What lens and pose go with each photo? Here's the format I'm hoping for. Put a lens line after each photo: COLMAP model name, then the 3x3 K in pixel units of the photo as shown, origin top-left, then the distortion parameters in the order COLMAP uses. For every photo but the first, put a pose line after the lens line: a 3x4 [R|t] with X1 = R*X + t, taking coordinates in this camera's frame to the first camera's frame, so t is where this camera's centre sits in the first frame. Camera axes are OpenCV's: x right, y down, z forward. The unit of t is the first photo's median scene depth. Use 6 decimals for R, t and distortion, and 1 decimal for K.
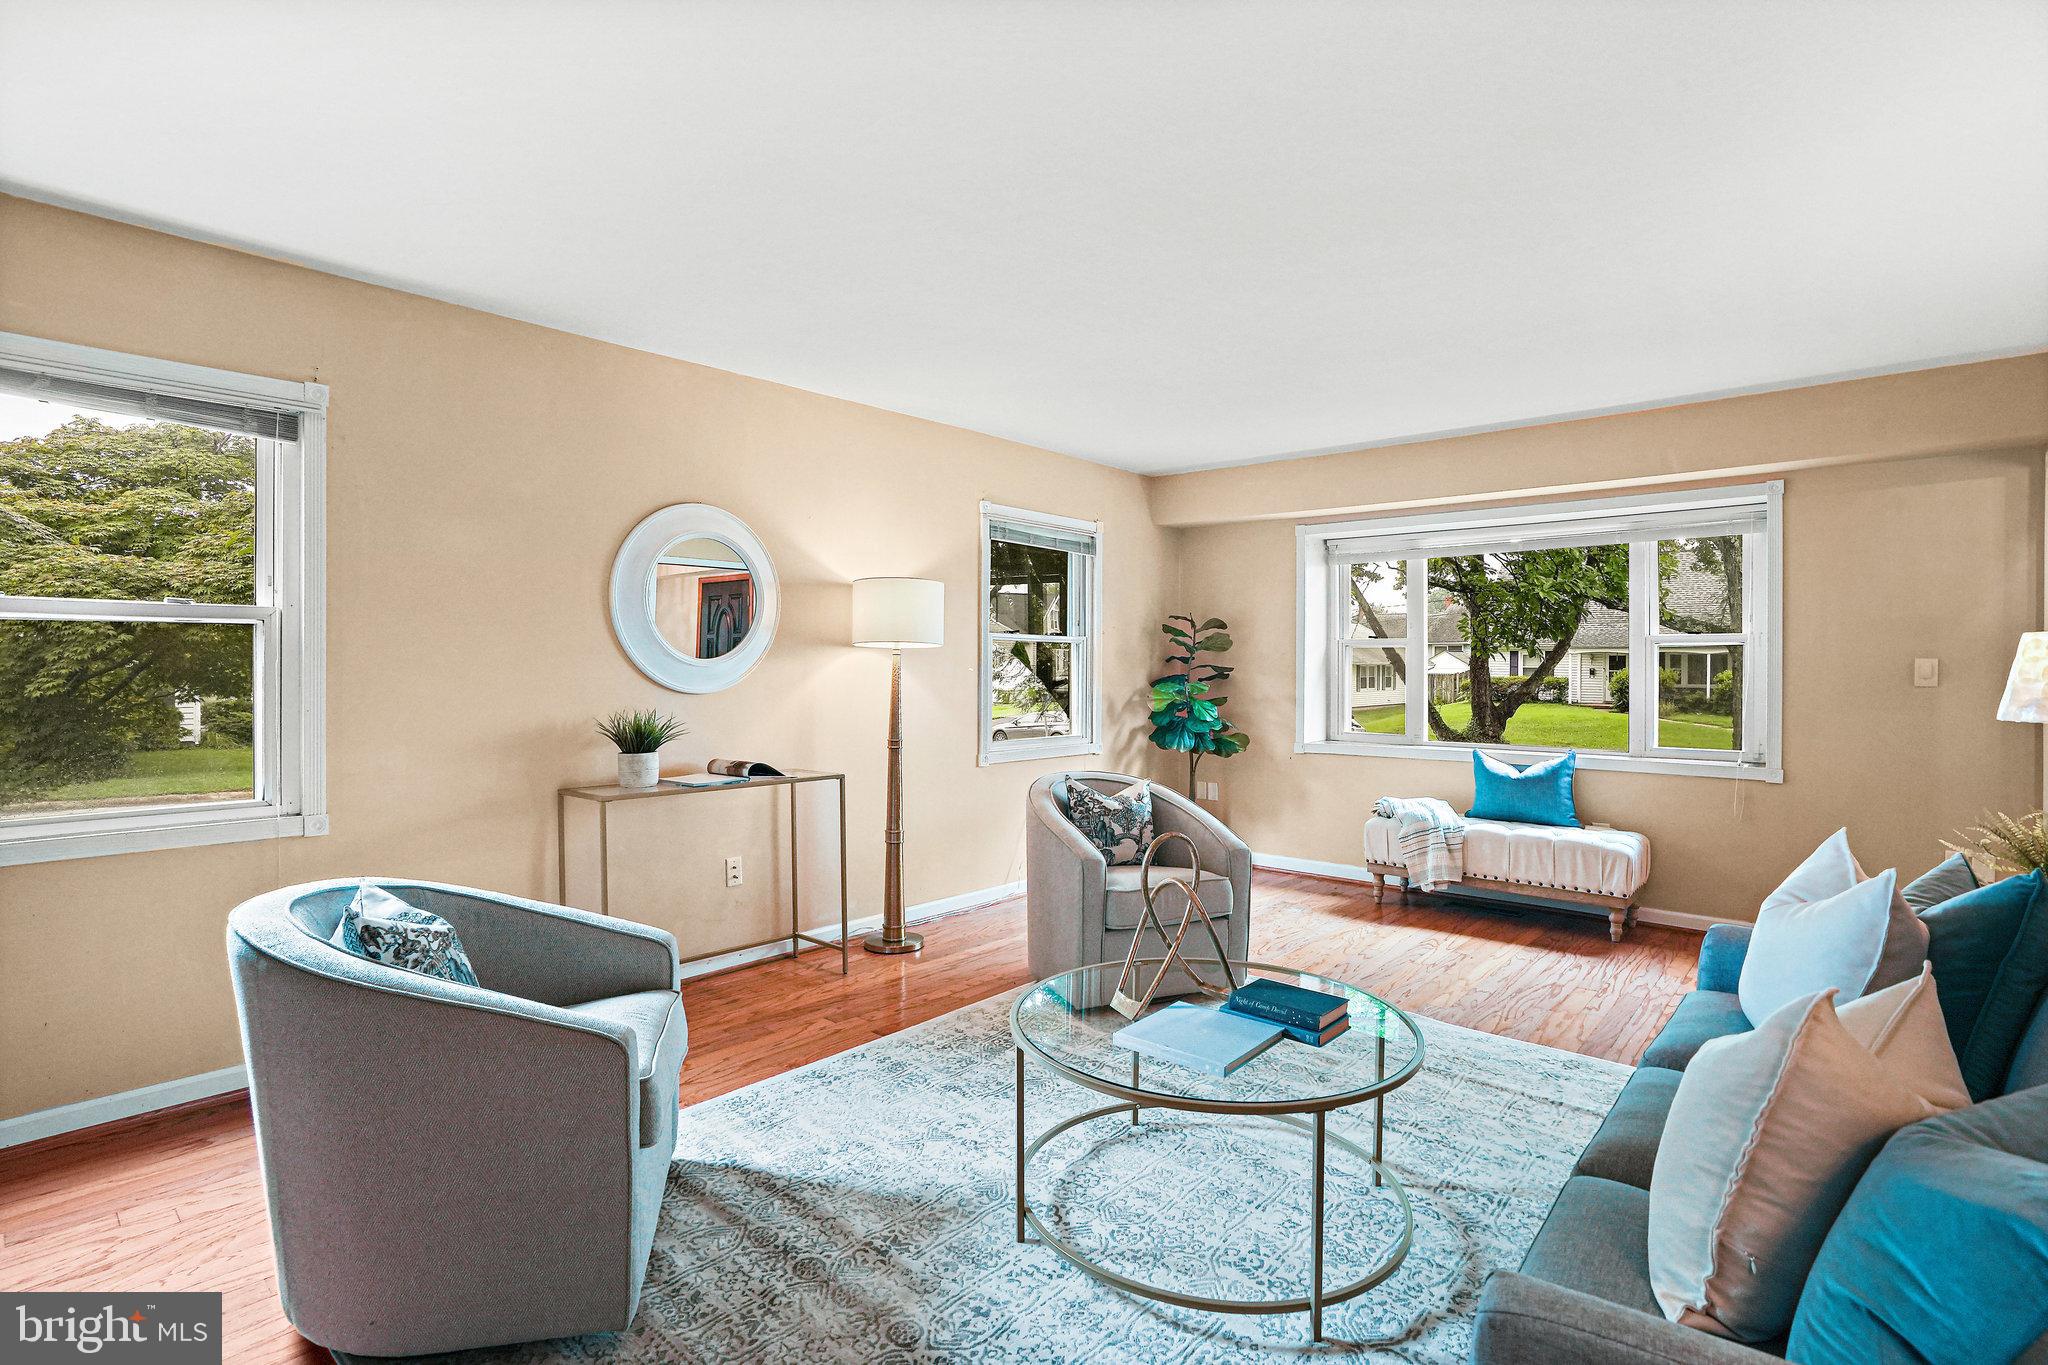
lens RADIAL K [[960.0, 0, 973.3], [0, 960.0, 666.2], [0, 0, 1]] dist [-0.037931, 0.010212]
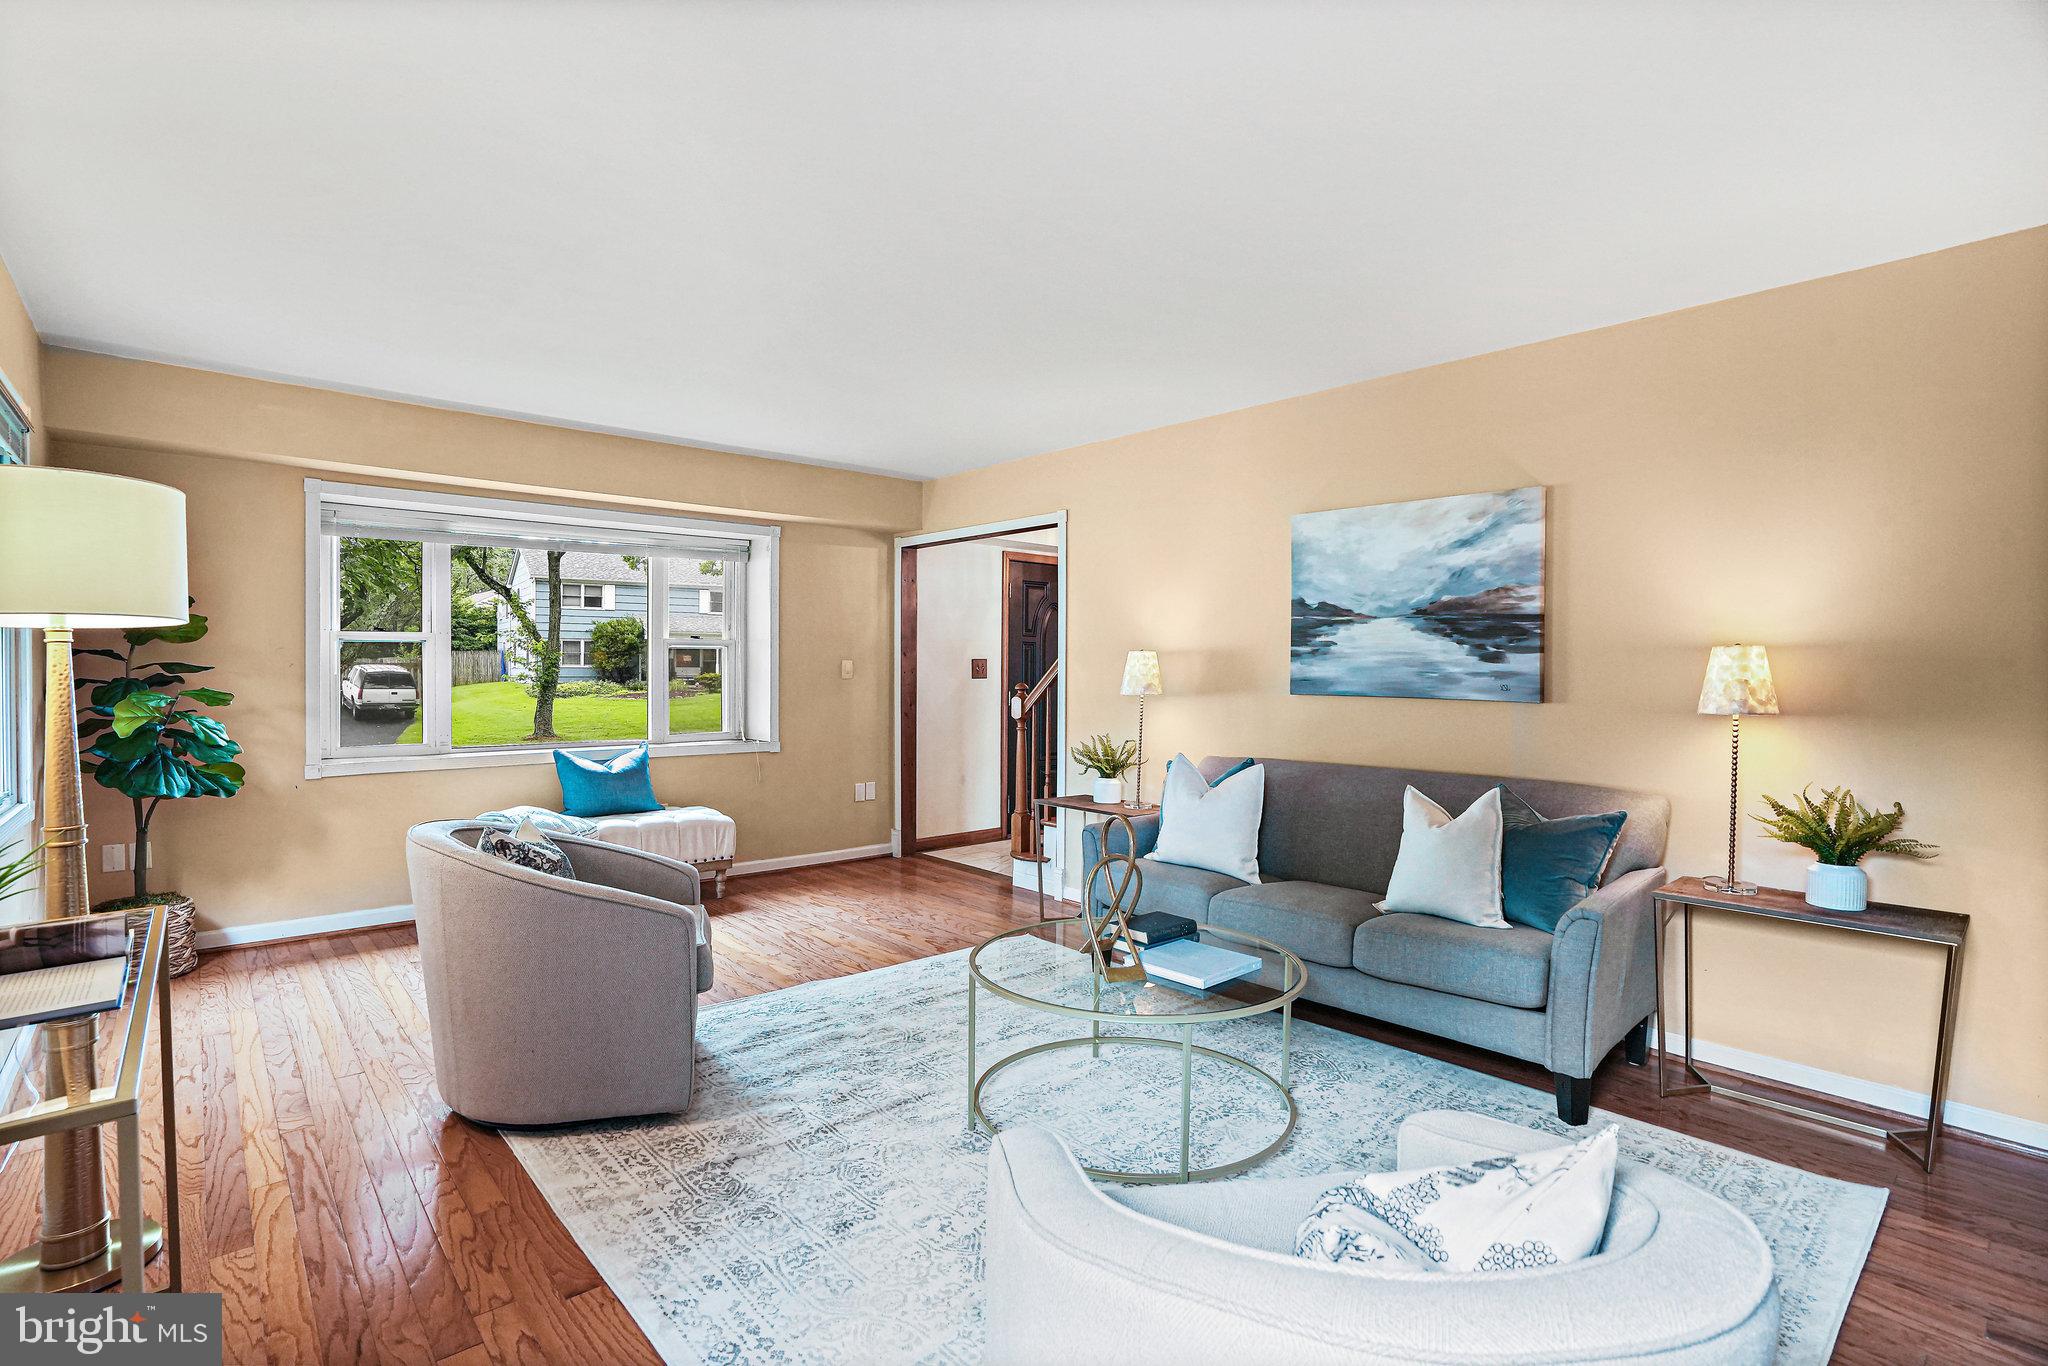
lens RADIAL K [[960.0, 0, 1024.1], [0, 960.0, 684.6], [0, 0, 1]] dist [-0.037931, 0.010212]
pose [[0.123517, -0.021045, 0.992119, -0.466522], [-0.002979, 0.999763, 0.021578, -0.002882], [-0.992338, -0.005620, 0.123425, 0.483029]]
